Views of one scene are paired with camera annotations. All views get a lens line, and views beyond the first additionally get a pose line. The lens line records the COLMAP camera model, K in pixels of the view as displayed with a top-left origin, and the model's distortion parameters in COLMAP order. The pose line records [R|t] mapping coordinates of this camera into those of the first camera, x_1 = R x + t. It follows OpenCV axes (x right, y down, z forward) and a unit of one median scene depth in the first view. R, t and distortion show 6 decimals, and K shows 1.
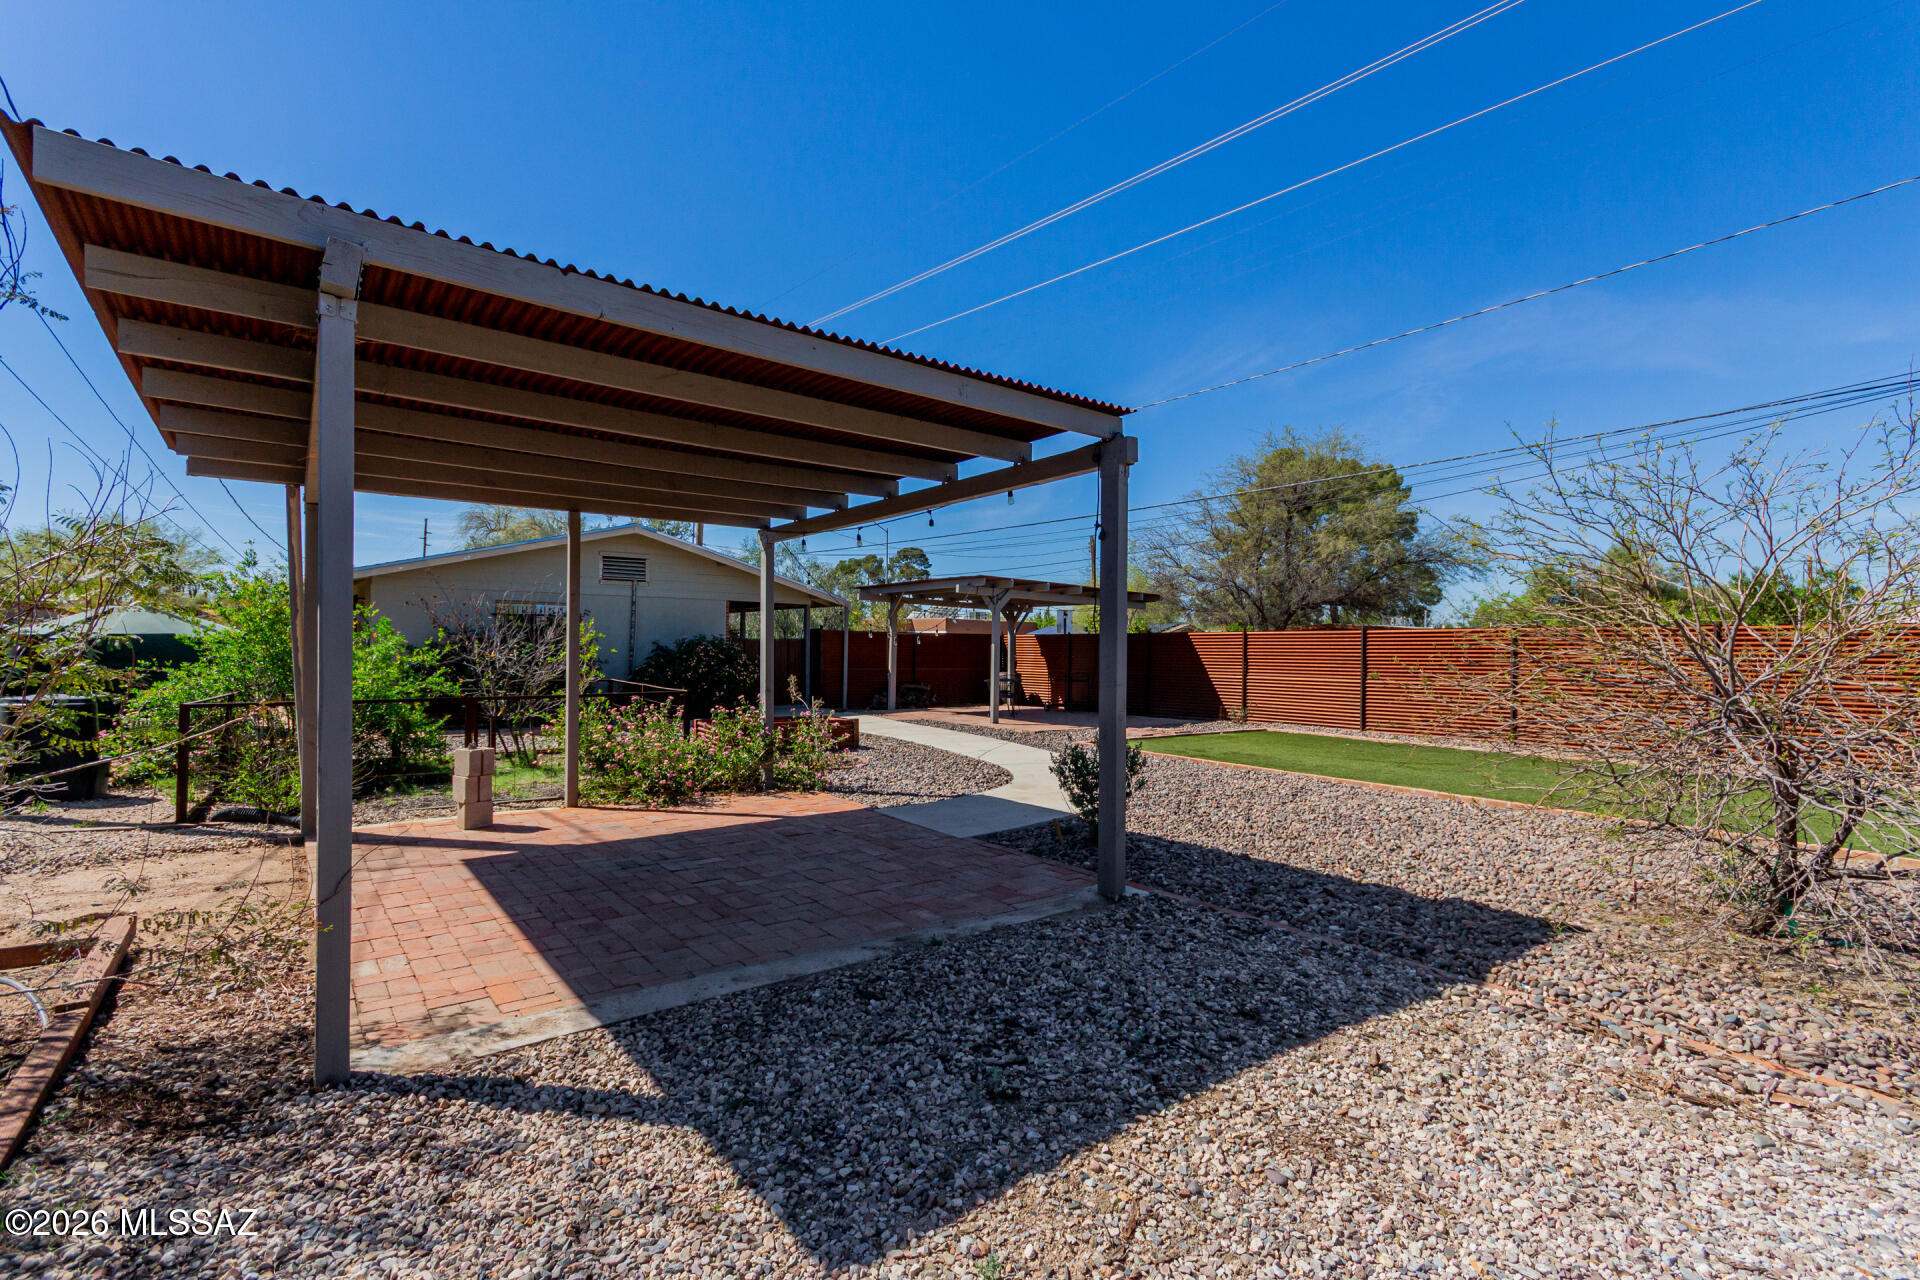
lens RADIAL K [[865.4, 0, 960.0], [0, 865.4, 640.0], [0, 0, 1]] dist [-0.001272, 0.000109]
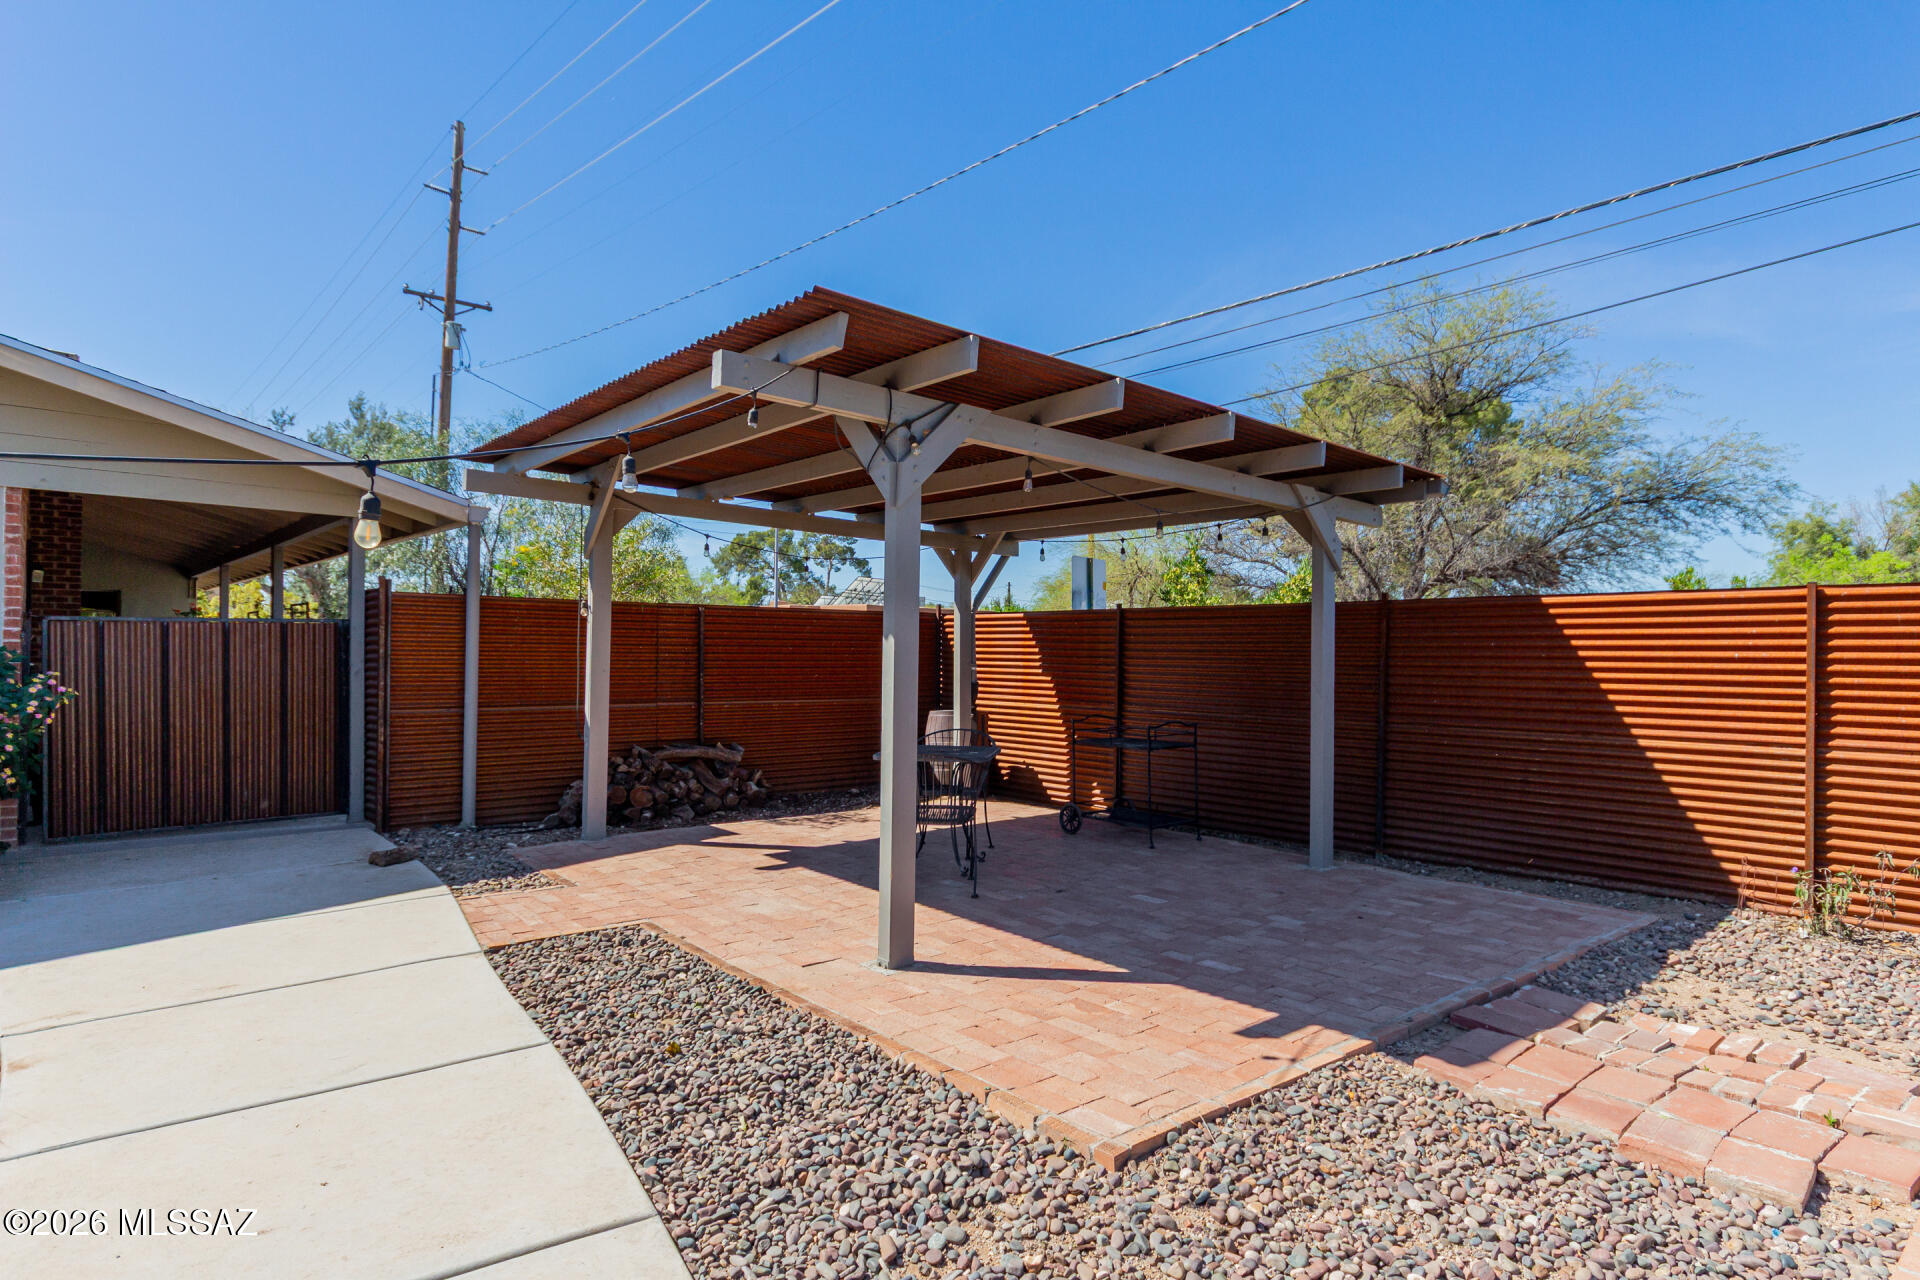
lens RADIAL K [[1006.7, 0, 960.0], [0, 1006.7, 640.0], [0, 0, 1]] dist [0.000086, 0.000005]
pose [[0.998345, 0.001900, 0.057484, 0.036180], [-0.002158, 0.999988, 0.004419, 0.005659], [-0.057475, -0.004536, 0.998337, 0.612861]]
